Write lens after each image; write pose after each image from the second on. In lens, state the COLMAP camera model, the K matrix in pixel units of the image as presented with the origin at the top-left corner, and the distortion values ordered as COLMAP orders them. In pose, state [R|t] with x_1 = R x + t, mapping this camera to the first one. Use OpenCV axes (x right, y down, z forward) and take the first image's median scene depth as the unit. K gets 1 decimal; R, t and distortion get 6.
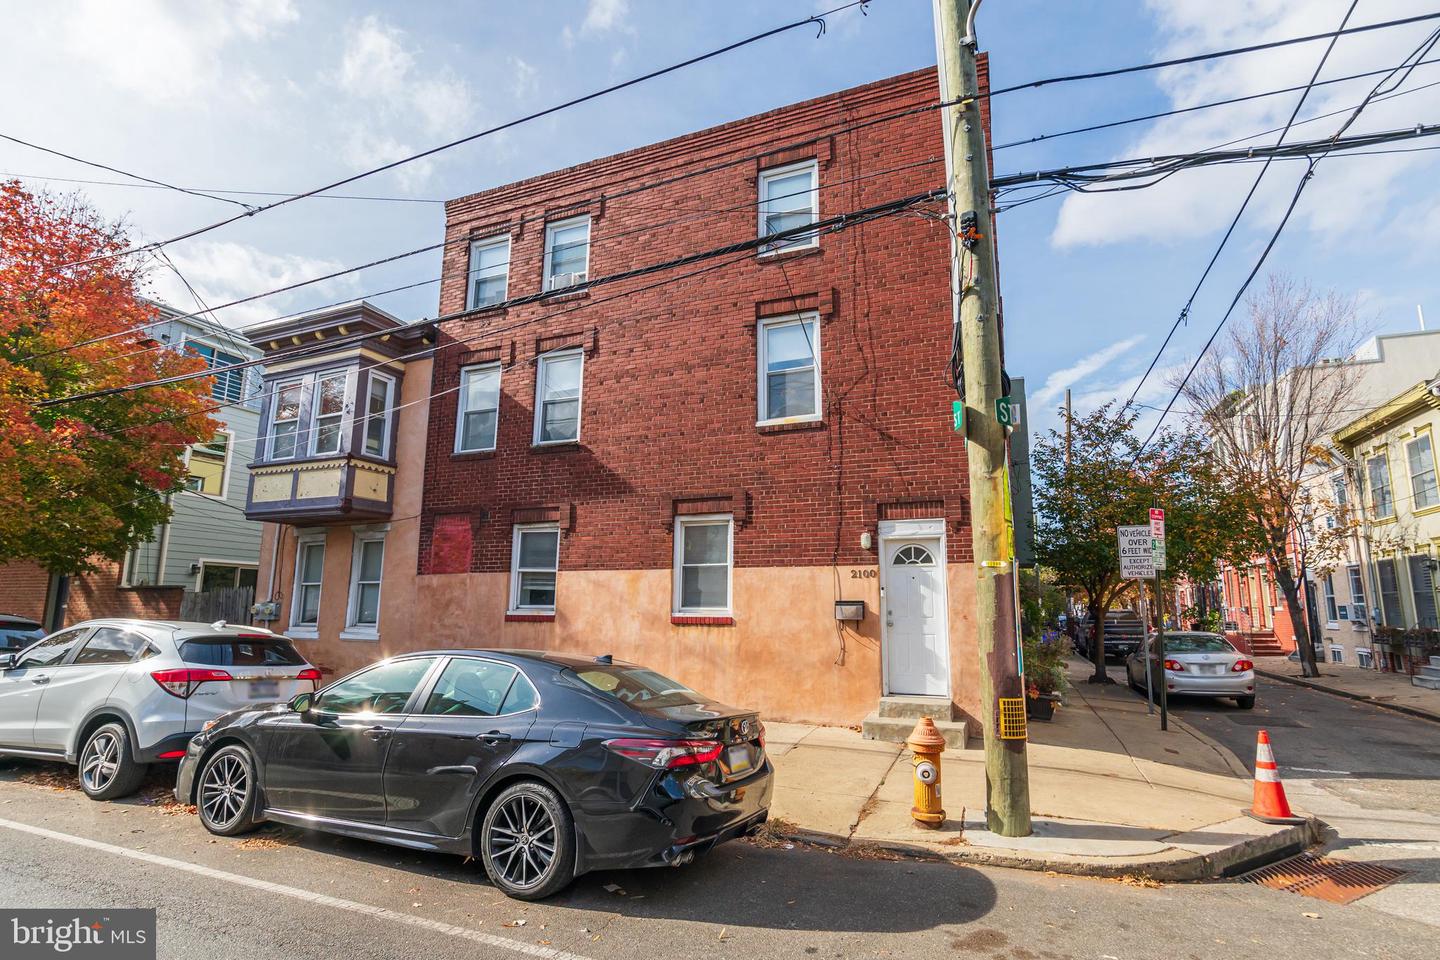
lens RADIAL K [[668.9, 0, 720.0], [0, 668.9, 480.0], [0, 0, 1]] dist [-0.016840, -0.000078]
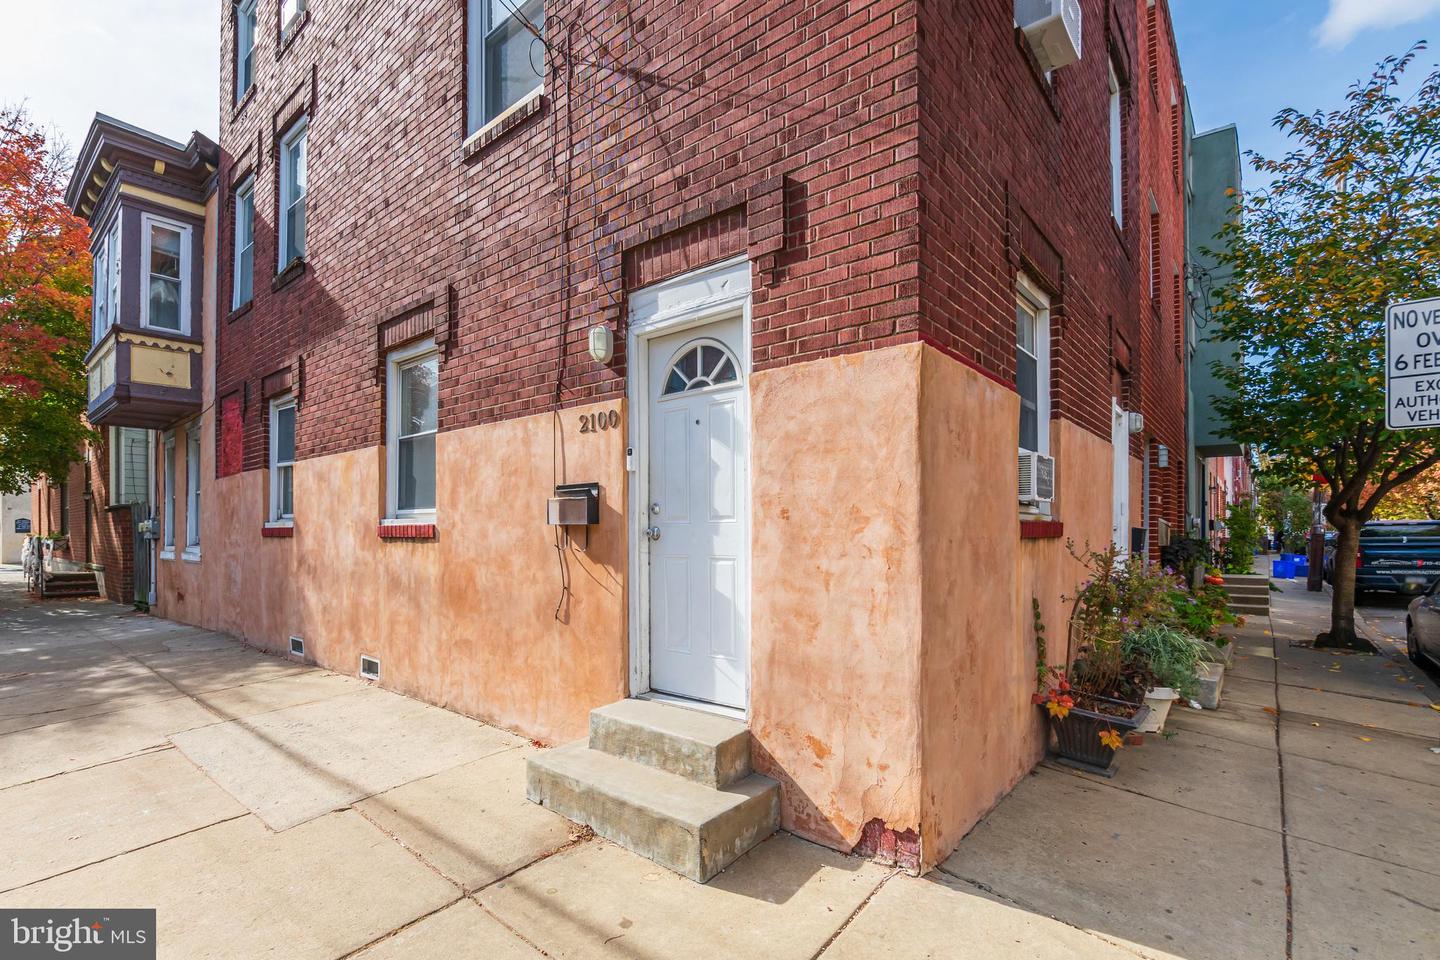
lens RADIAL K [[633.3, 0, 715.2], [0, 633.3, 512.2], [0, 0, 1]] dist [-0.010059, 0.000116]
pose [[0.949114, -0.017104, -0.314468, 0.412836], [0.066505, 0.986891, 0.147045, 0.142513], [0.307830, -0.160476, 0.937810, 0.623987]]
